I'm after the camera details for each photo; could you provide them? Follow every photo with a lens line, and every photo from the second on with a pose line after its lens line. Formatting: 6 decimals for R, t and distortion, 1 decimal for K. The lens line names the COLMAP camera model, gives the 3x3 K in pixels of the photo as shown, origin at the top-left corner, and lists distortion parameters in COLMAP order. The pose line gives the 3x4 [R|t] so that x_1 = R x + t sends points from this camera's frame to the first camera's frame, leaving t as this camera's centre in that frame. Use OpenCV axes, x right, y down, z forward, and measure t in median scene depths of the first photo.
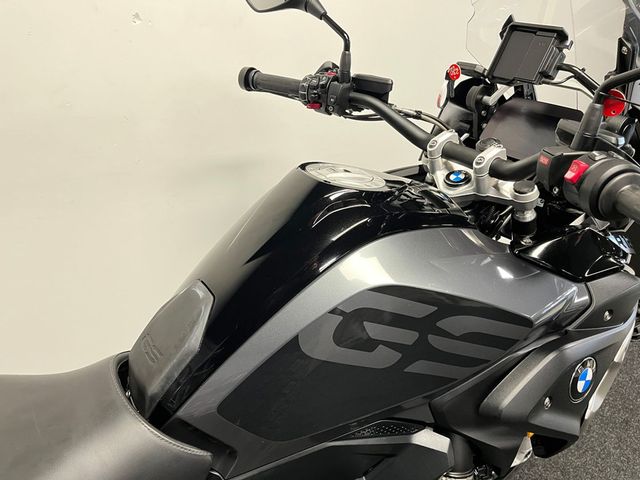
lens RADIAL K [[489.3, 0, 325.1], [0, 489.3, 240.4], [0, 0, 1]] dist [0.070706, -0.099942]
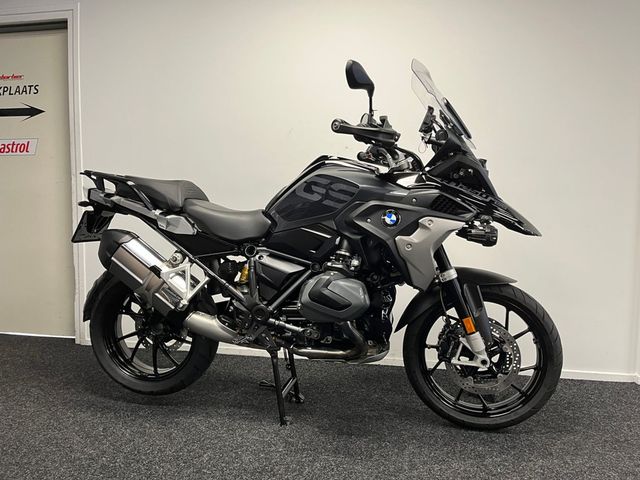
lens RADIAL K [[489.3, 0, 325.1], [0, 489.3, 240.4], [0, 0, 1]] dist [0.070706, -0.099942]
pose [[0.708560, -0.021043, -0.705337, 2.420047], [-0.284612, 0.906124, -0.312945, 1.483870], [0.645708, 0.422488, 0.636054, -0.886145]]
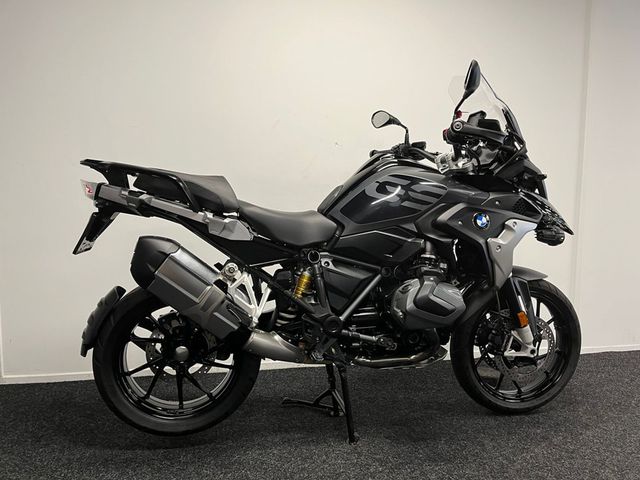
lens RADIAL K [[489.3, 0, 325.1], [0, 489.3, 240.4], [0, 0, 1]] dist [0.070706, -0.099942]
pose [[0.924130, -0.029685, -0.380924, 0.882848], [-0.126324, 0.917172, -0.377940, 1.686050], [0.360592, 0.397385, 0.843836, -1.625445]]
